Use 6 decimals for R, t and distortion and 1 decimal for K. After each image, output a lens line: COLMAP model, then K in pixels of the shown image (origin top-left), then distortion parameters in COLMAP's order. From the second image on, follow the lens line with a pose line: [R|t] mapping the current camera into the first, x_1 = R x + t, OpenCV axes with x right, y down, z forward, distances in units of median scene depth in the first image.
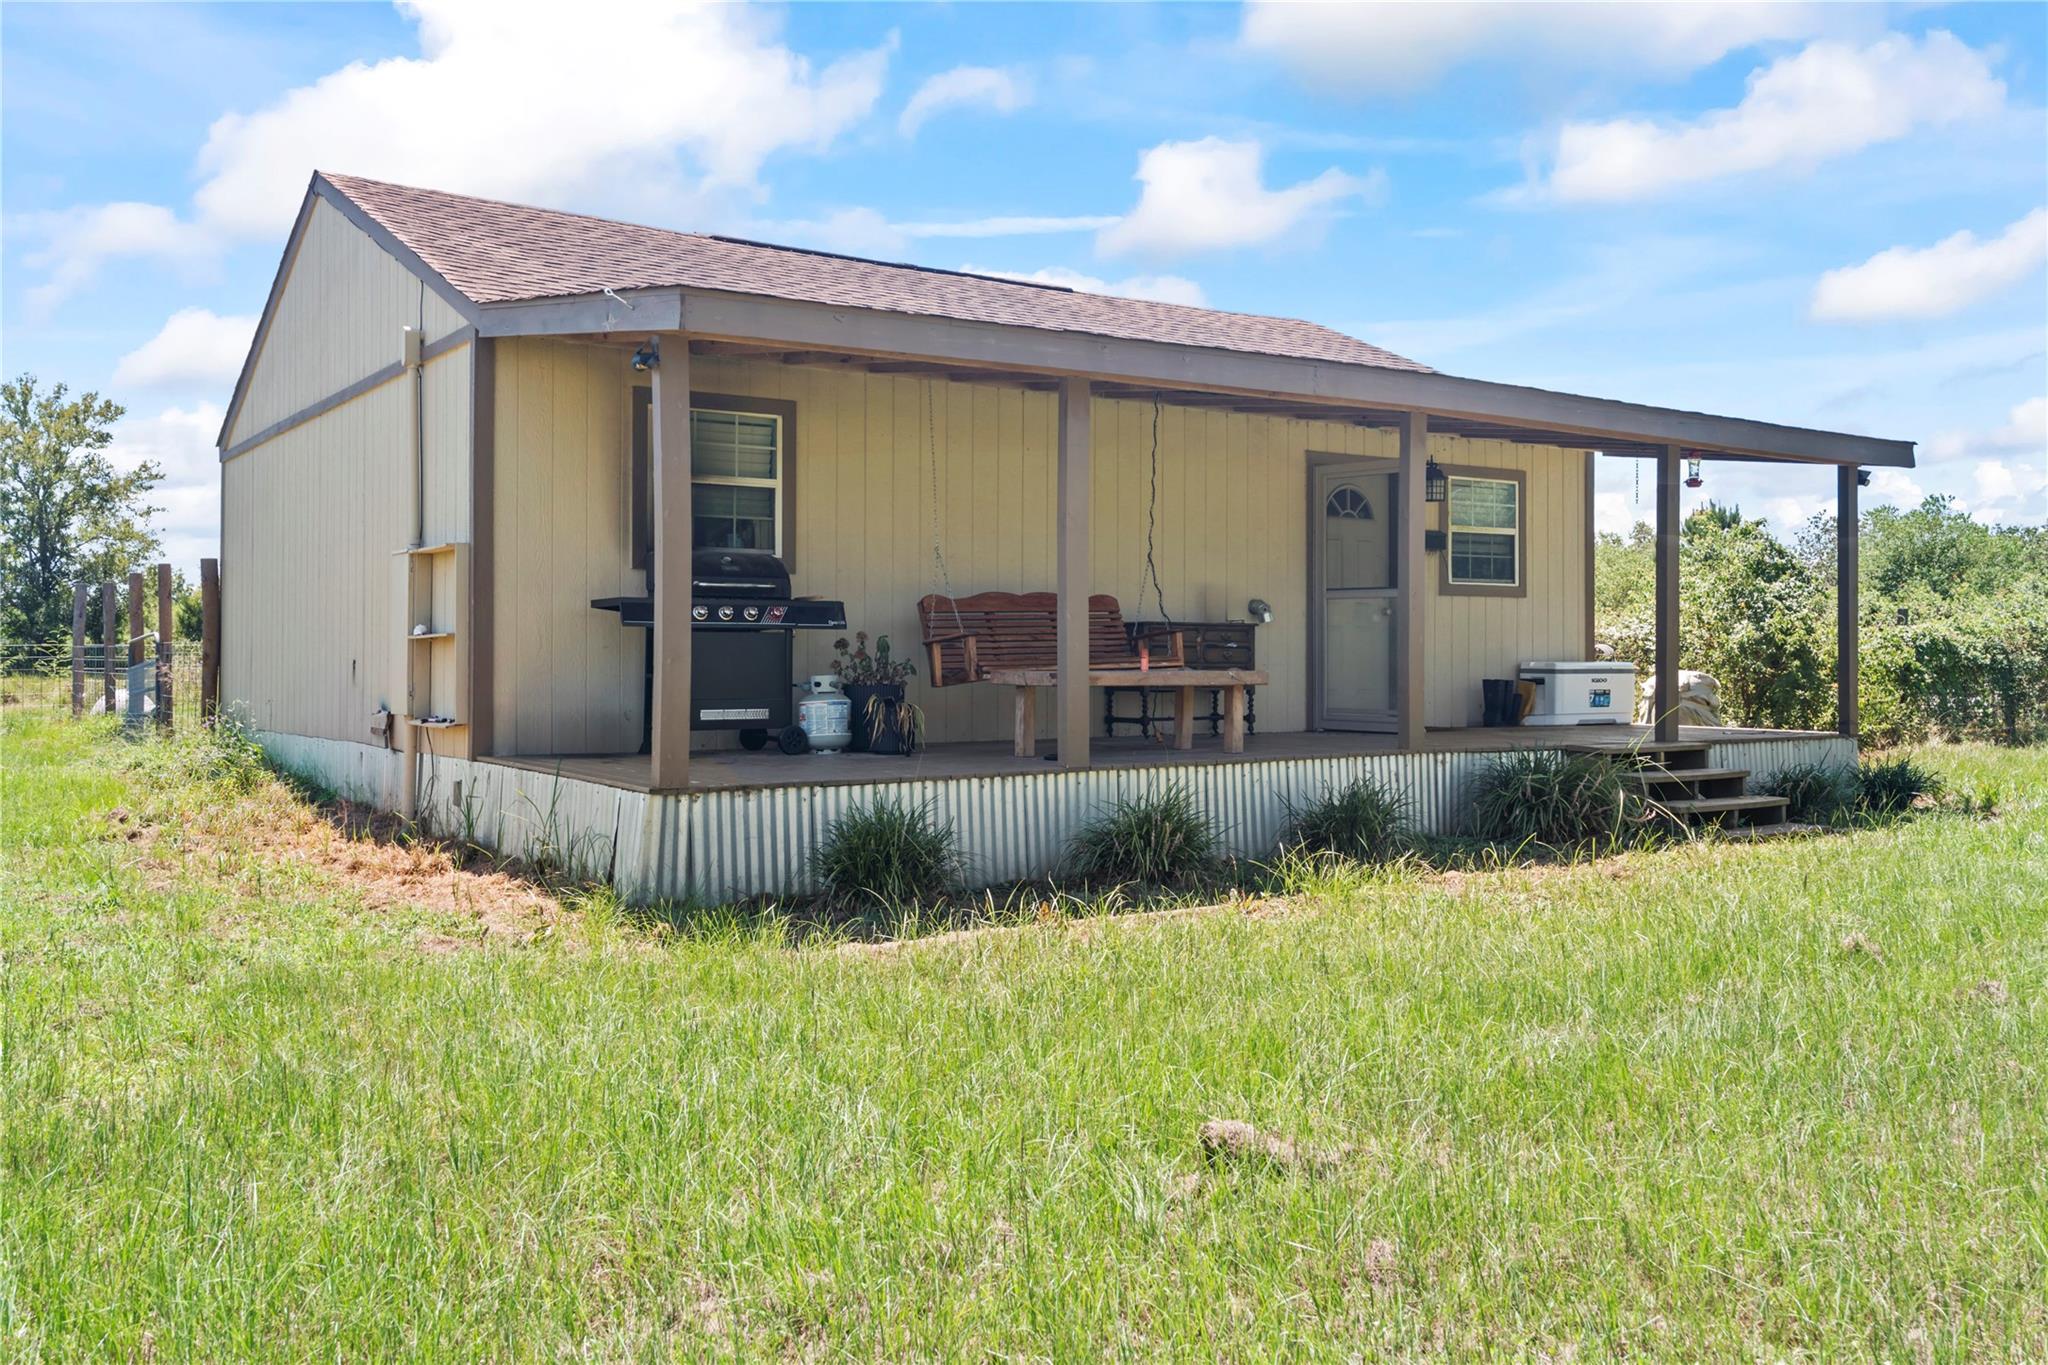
lens RADIAL K [[1689.5, 0, 1026.6], [0, 1689.5, 678.7], [0, 0, 1]] dist [-0.002996, -0.000170]
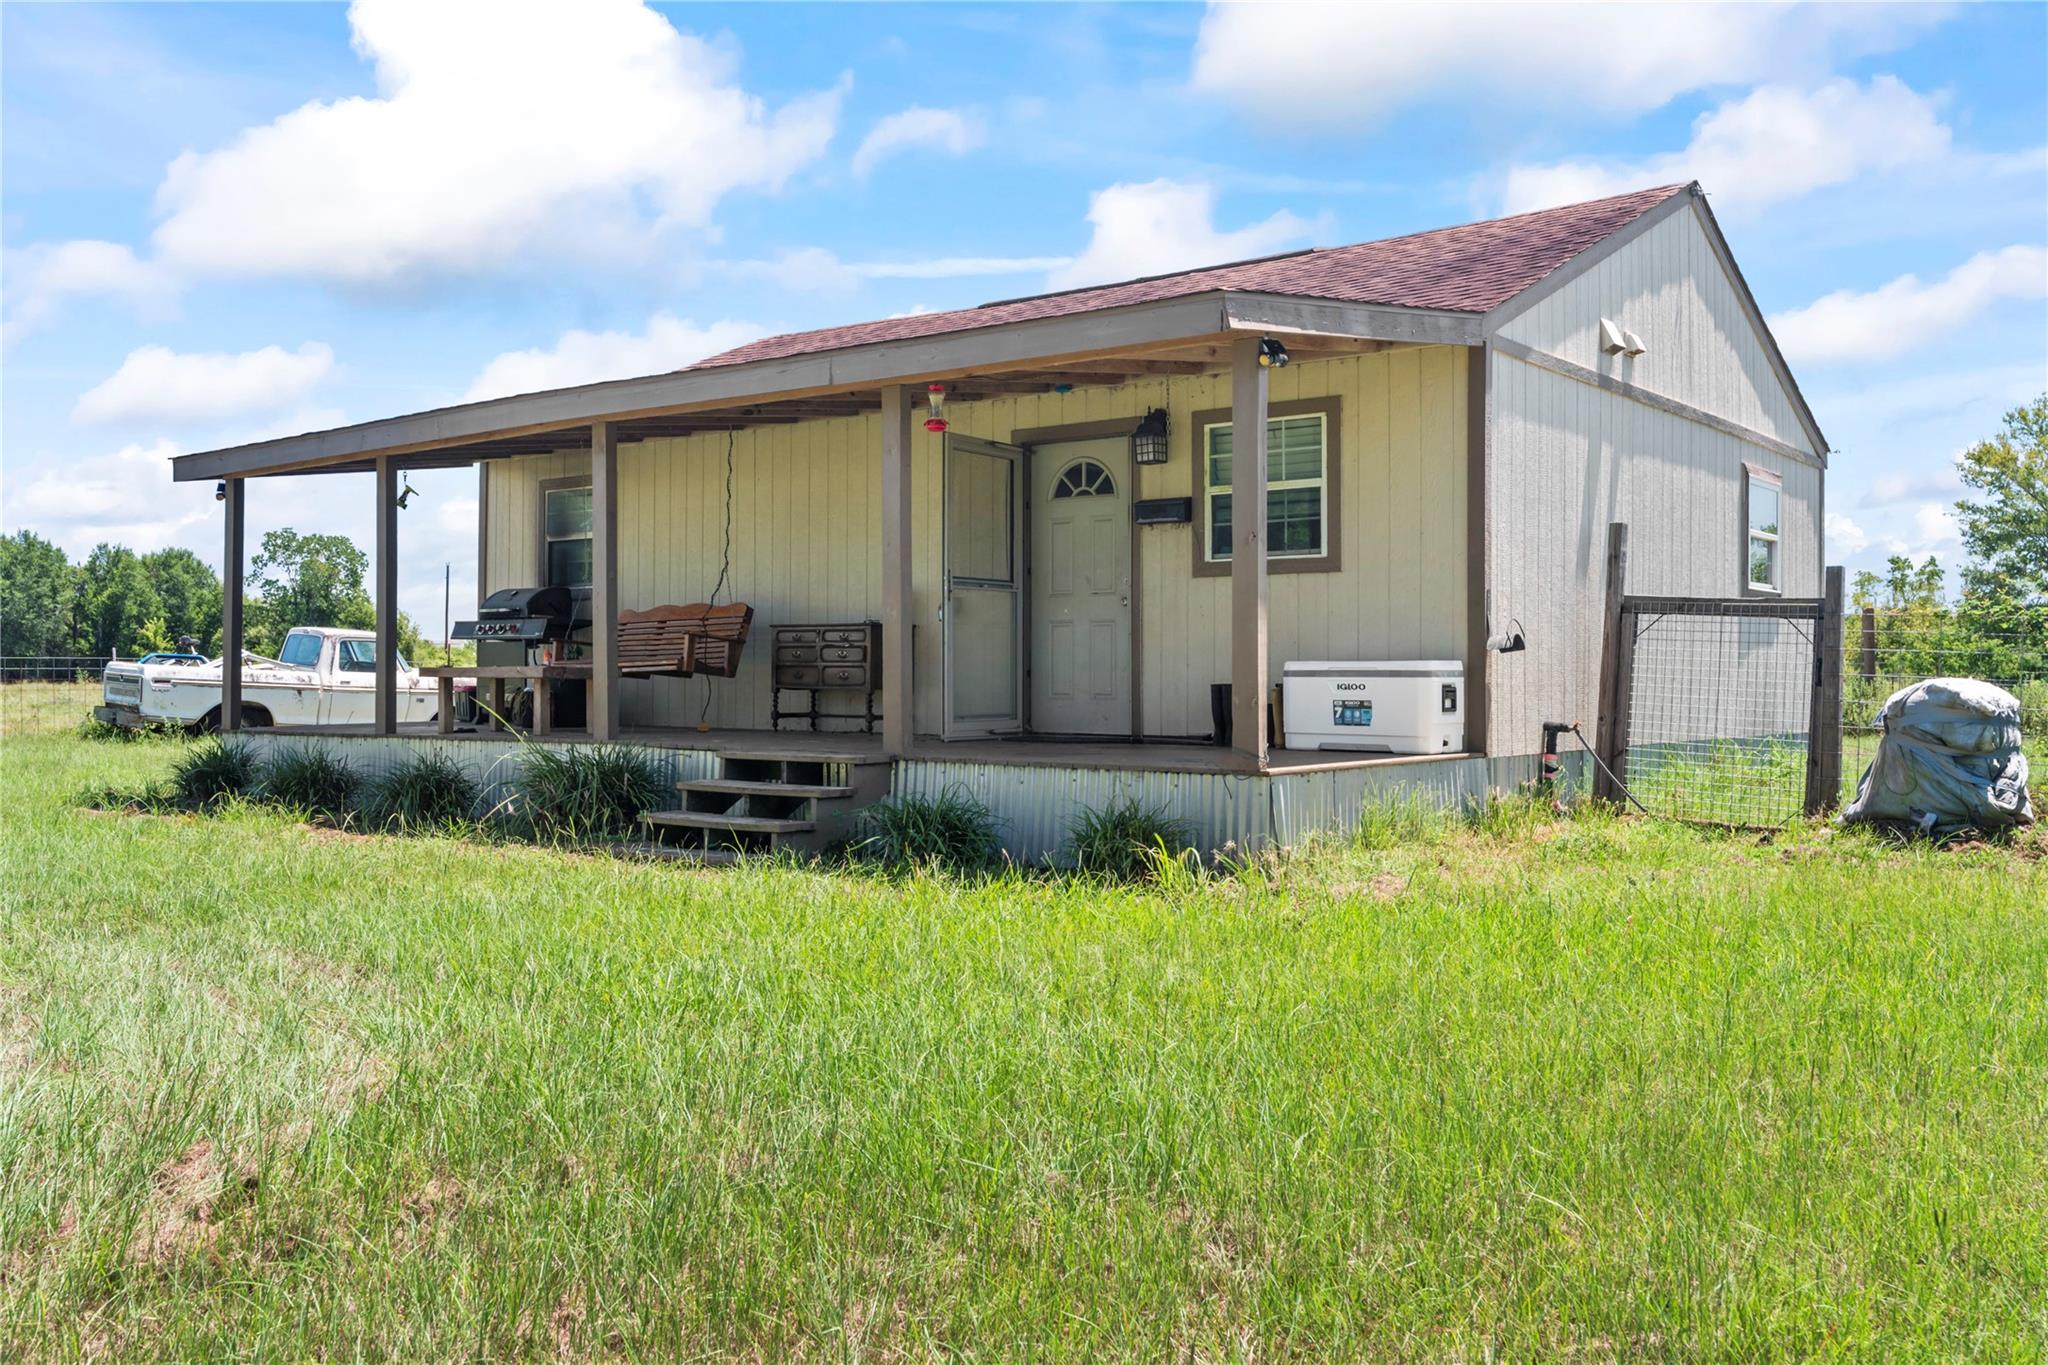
lens RADIAL K [[1702.9, 0, 1021.1], [0, 1702.9, 690.8], [0, 0, 1]] dist [0.026701, 0.001908]
pose [[0.289773, 0.018820, -0.956910, 1.051996], [-0.009953, 0.999812, 0.016649, -0.008559], [0.957044, 0.004700, 0.289906, 0.727233]]
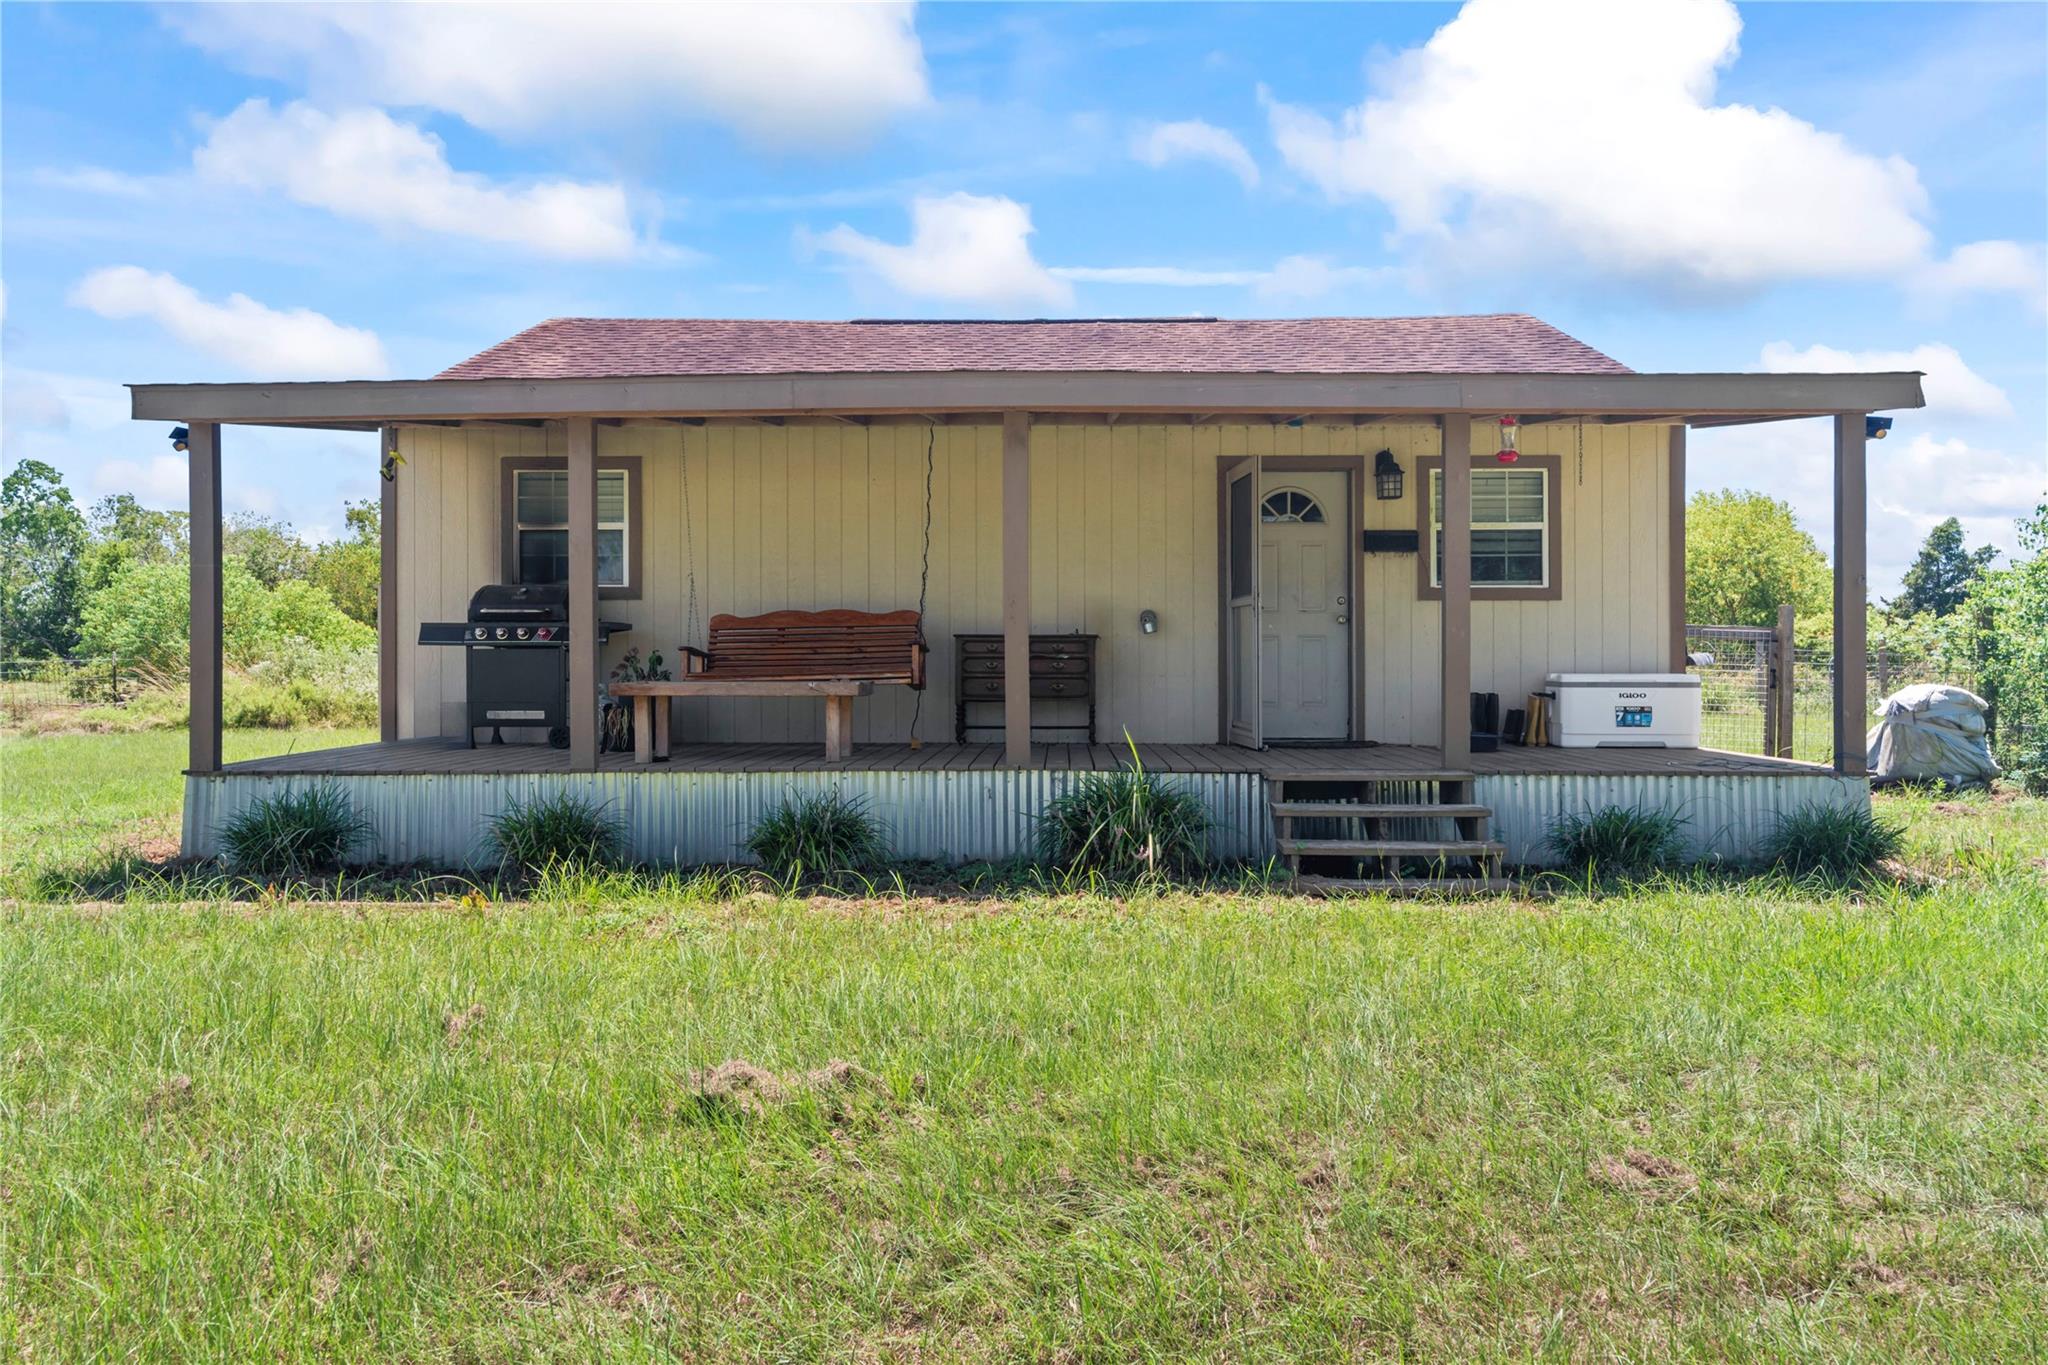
lens RADIAL K [[1394.9, 0, 1024.0], [0, 1394.9, 671.4], [0, 0, 1]] dist [-0.016431, 0.001422]
pose [[0.807216, 0.008723, -0.590191, 0.548851], [-0.008944, 0.999957, 0.002547, -0.011239], [0.590188, 0.003222, 0.807259, 0.277898]]
